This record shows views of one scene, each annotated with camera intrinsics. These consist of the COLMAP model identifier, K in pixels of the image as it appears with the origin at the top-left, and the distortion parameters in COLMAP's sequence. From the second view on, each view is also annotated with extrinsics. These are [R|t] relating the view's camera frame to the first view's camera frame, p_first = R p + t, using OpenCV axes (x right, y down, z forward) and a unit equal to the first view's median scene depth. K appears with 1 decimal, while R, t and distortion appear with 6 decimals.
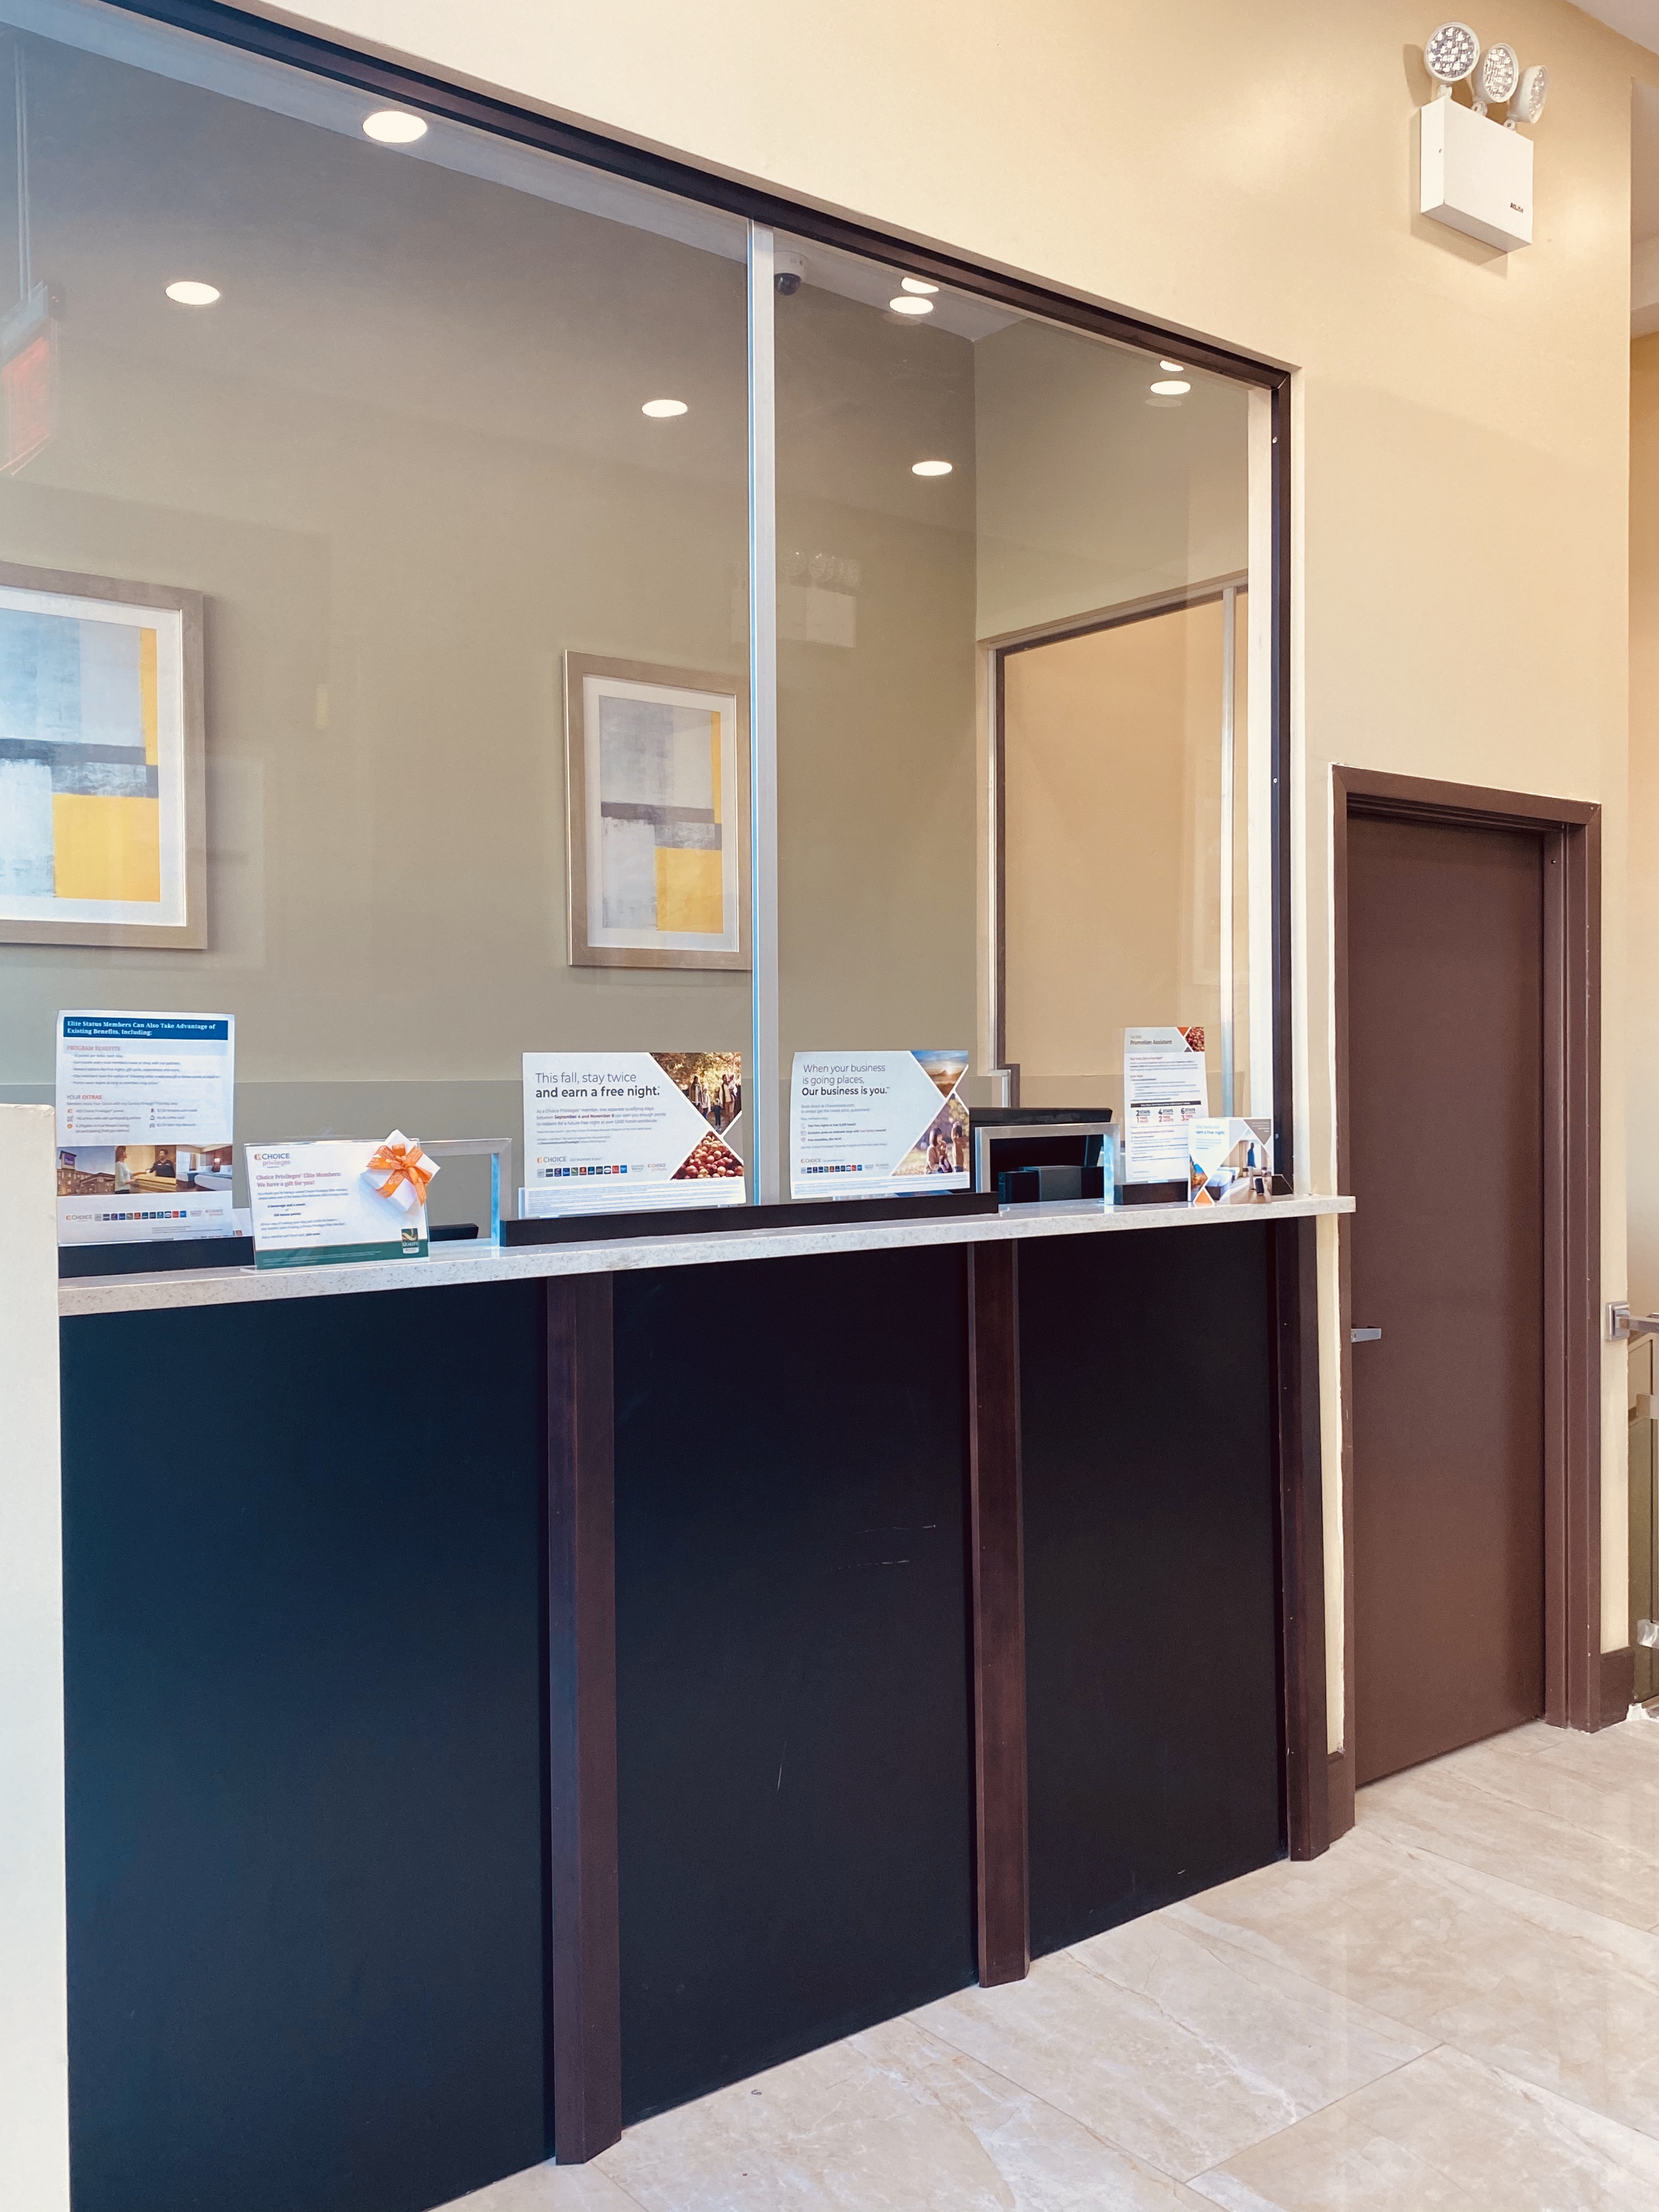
lens RADIAL K [[1859.6, 0, 826.2], [0, 1859.6, 1106.6], [0, 0, 1]] dist [0.016443, 0.004010]
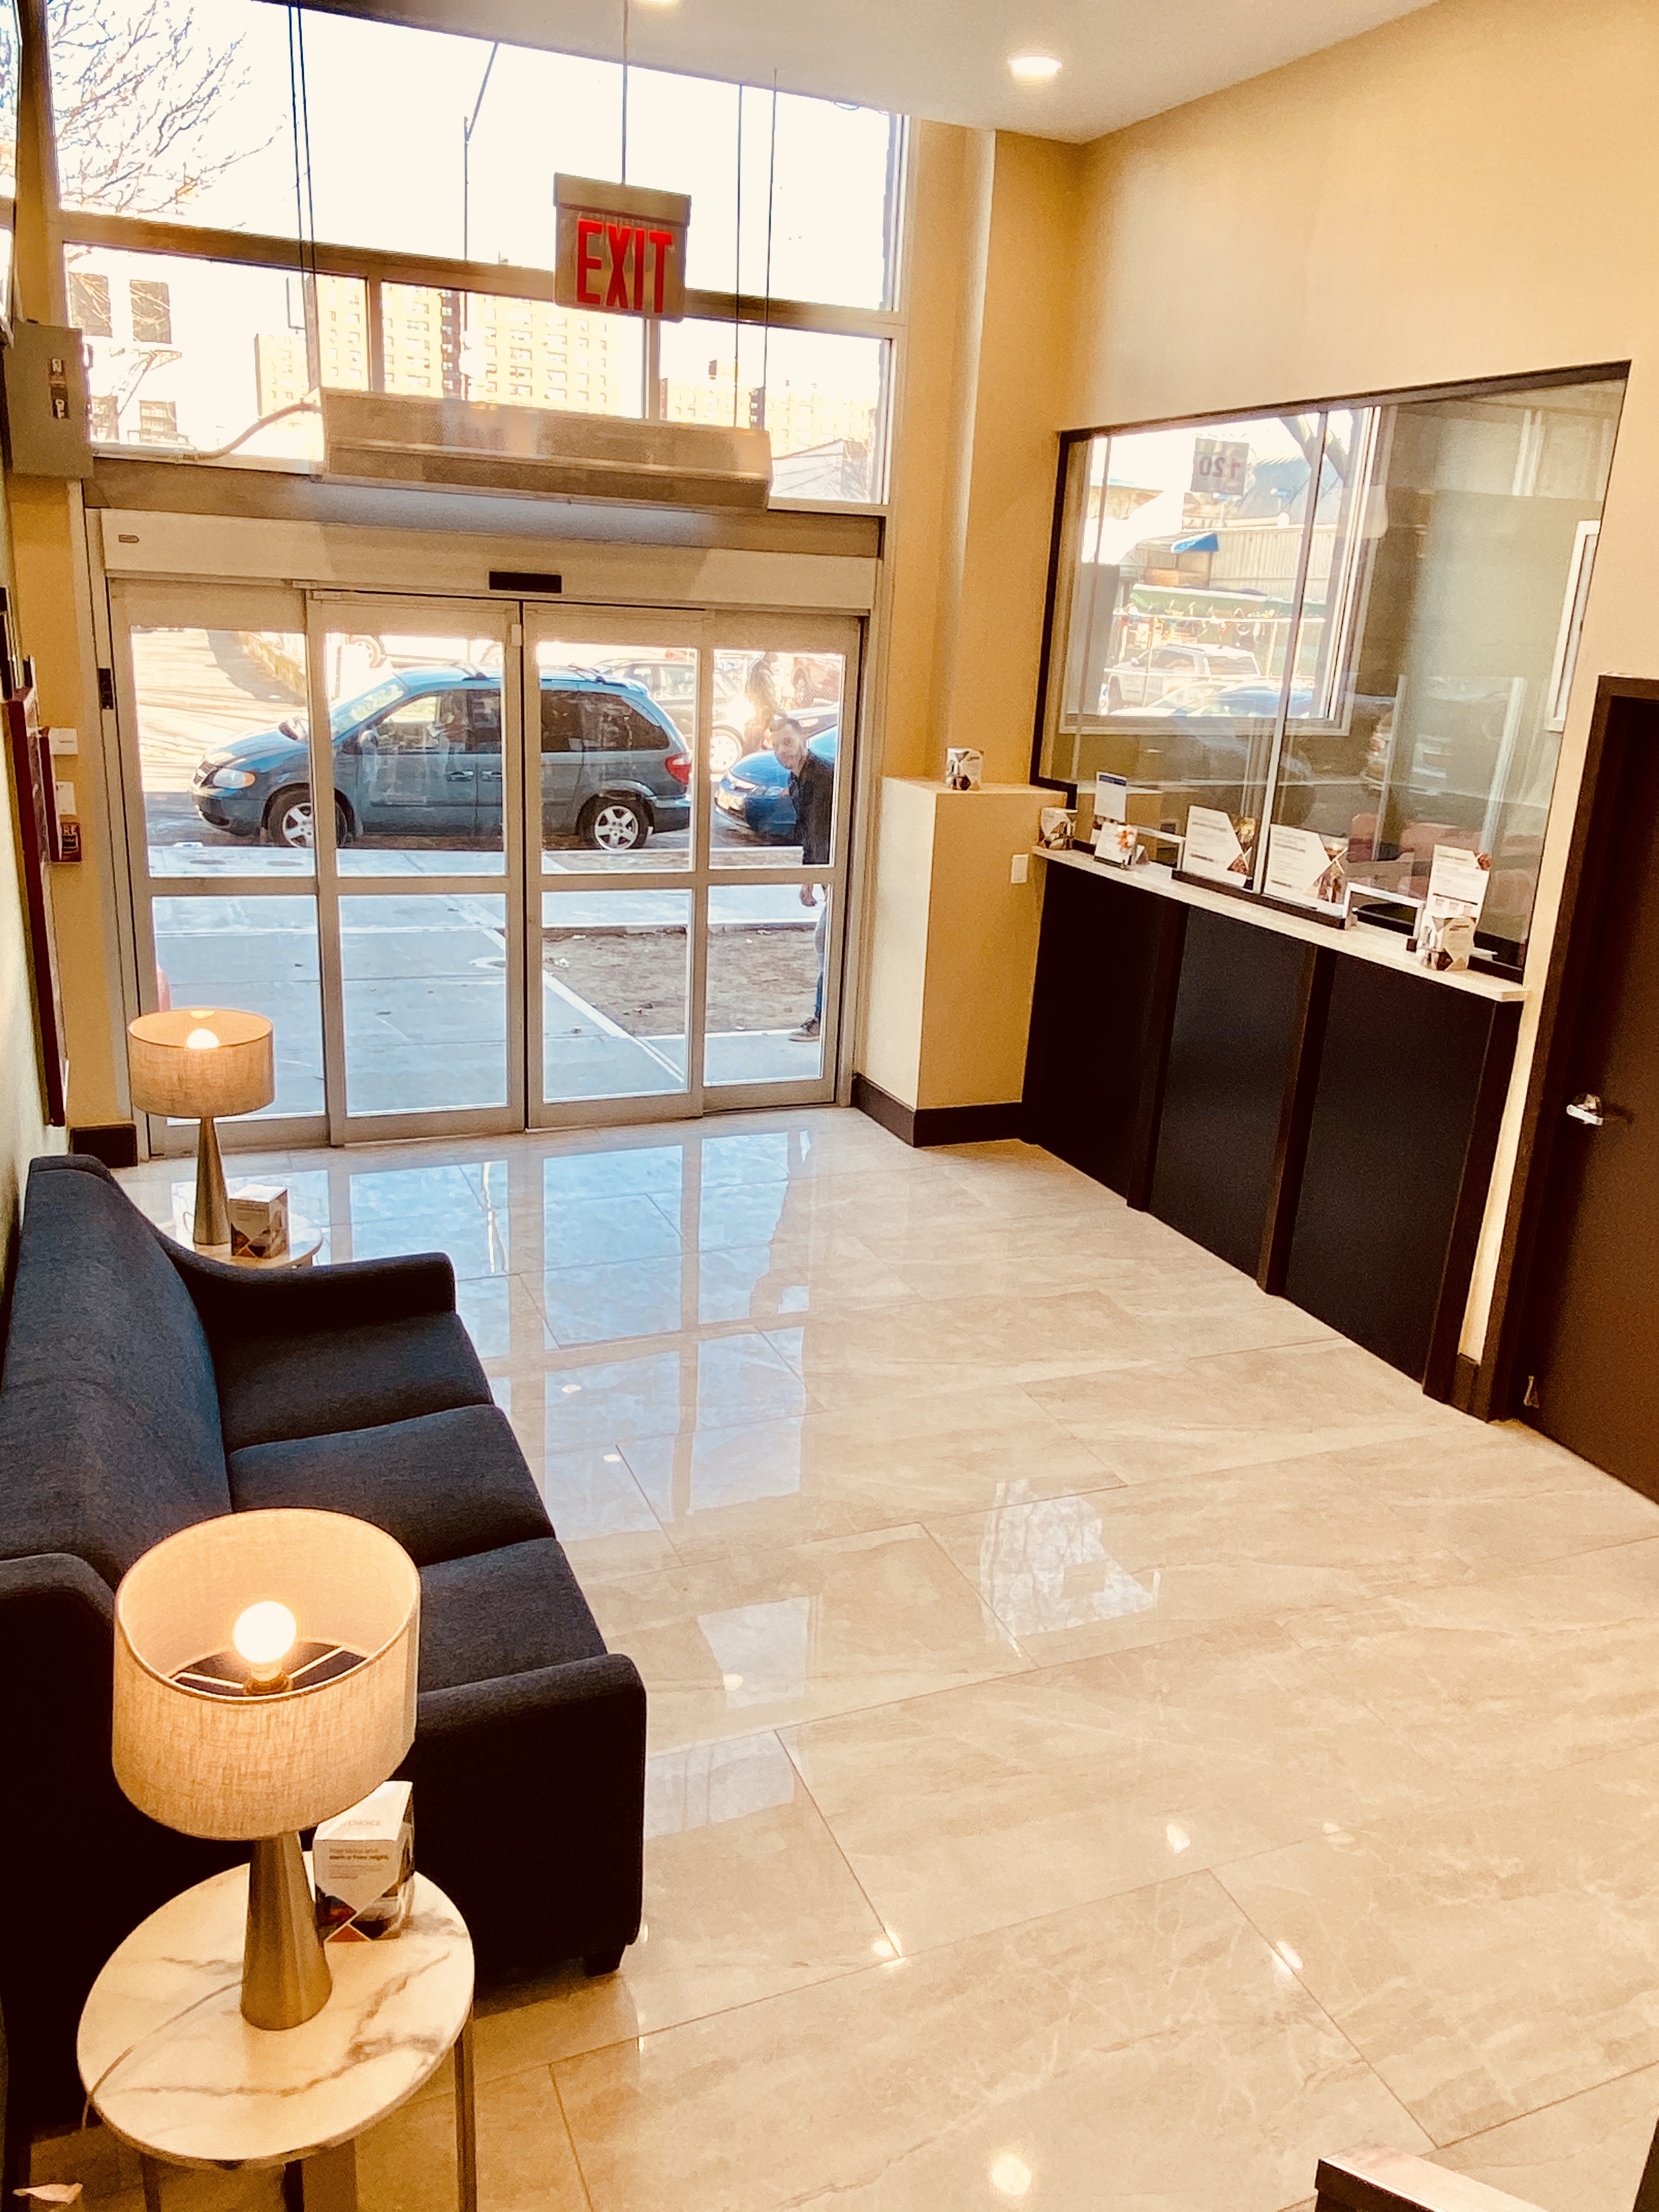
lens RADIAL K [[1618.0, 0, 825.3], [0, 1618.0, 1108.2], [0, 0, 1]] dist [-0.001954, -0.001054]
pose [[-0.231408, 0.295094, -0.927022, 1.753480], [-0.058912, 0.946887, 0.316124, -0.253520], [0.971071, 0.127767, -0.201732, 0.839760]]
